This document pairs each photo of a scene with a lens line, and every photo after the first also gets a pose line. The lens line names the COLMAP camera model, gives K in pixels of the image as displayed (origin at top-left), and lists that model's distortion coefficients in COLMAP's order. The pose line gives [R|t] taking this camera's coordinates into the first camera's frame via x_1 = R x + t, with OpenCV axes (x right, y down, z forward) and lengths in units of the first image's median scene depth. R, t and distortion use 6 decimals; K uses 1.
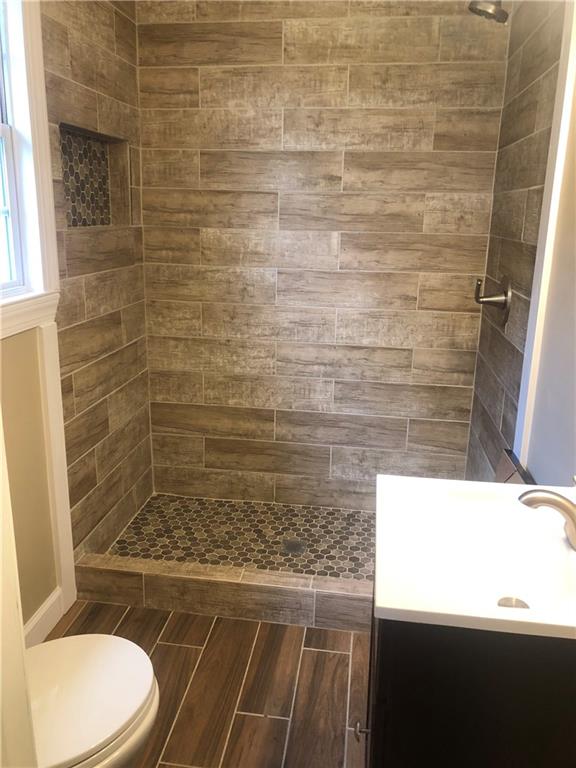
lens RADIAL K [[625.4, 0, 286.0], [0, 625.4, 379.6], [0, 0, 1]] dist [0.016914, -0.019911]
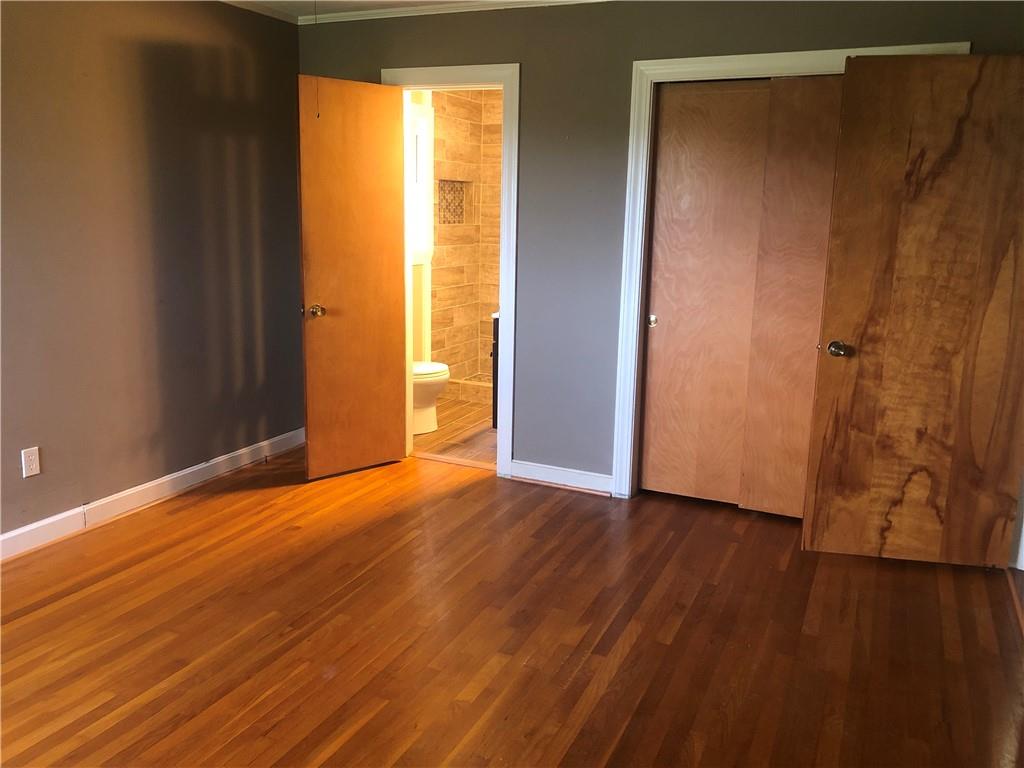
lens RADIAL K [[833.9, 0, 514.2], [0, 833.9, 385.3], [0, 0, 1]] dist [0.016914, -0.019911]
pose [[0.958425, 0.055624, -0.279872, 0.677217], [-0.072809, 0.996022, -0.051377, 0.407565], [0.275900, 0.069618, 0.958662, -1.527553]]
